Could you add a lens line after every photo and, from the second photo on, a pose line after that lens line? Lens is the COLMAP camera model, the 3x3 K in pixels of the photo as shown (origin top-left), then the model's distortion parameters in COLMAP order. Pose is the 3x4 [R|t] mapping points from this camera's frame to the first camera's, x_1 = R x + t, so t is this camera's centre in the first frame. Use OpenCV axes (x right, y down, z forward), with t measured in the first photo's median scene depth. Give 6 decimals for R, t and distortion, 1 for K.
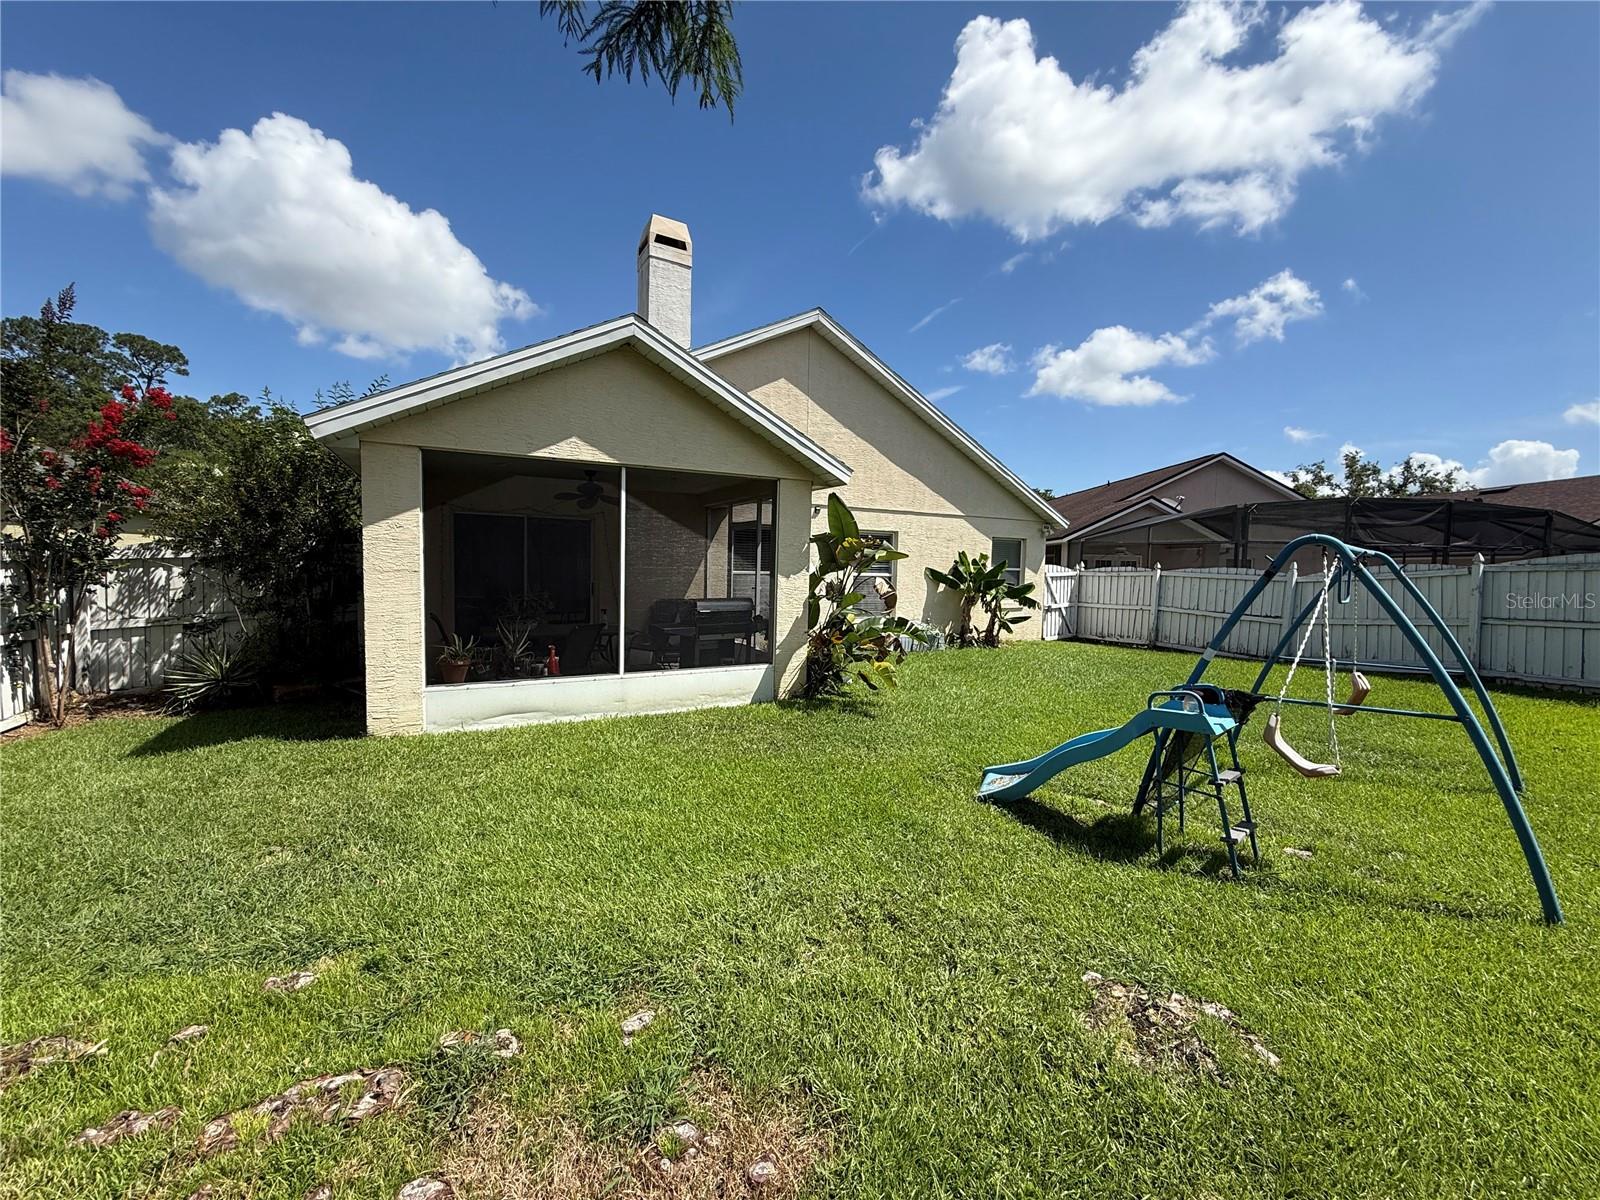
lens RADIAL K [[637.6, 0, 800.0], [0, 637.6, 600.0], [0, 0, 1]] dist [-0.001188, -0.000602]
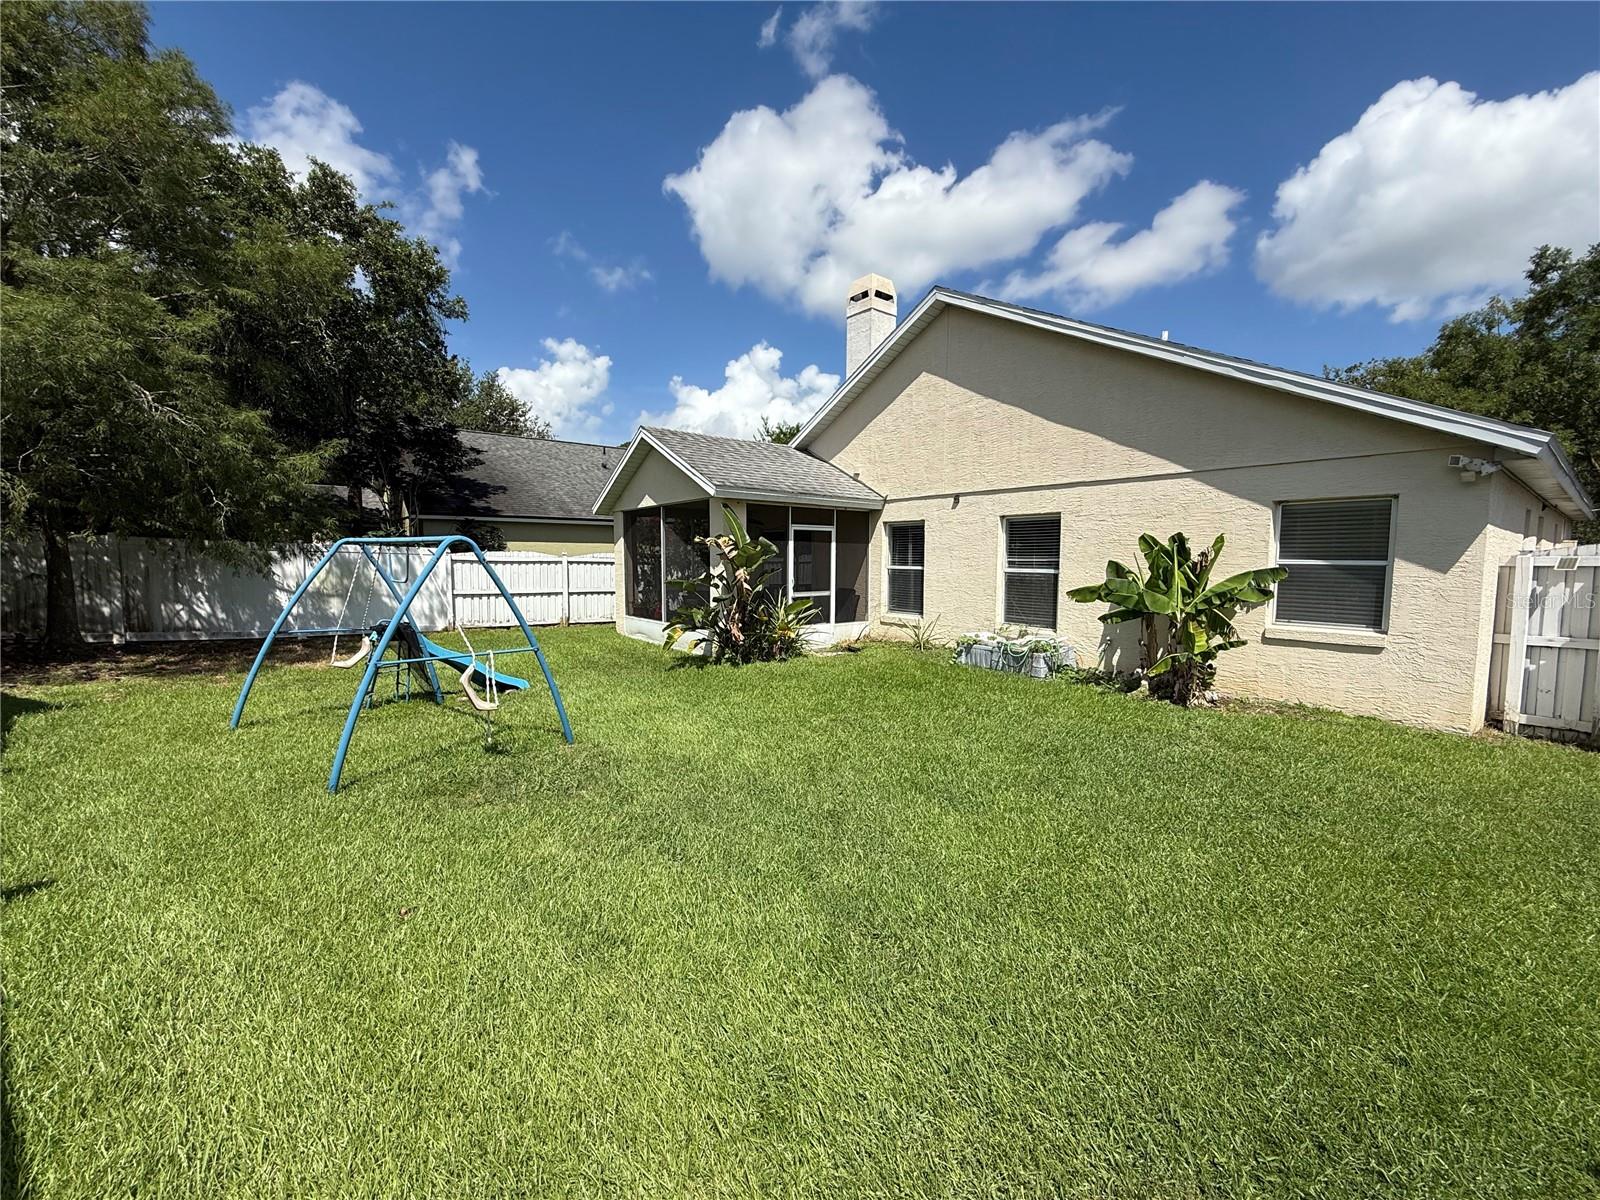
lens RADIAL K [[638.1, 0, 800.0], [0, 638.1, 600.0], [0, 0, 1]] dist [-0.000076, 0.000255]
pose [[0.154646, 0.051683, -0.986617, 1.074785], [-0.049595, 0.997778, 0.044494, -0.030820], [0.986724, 0.042050, 0.156865, 0.757668]]
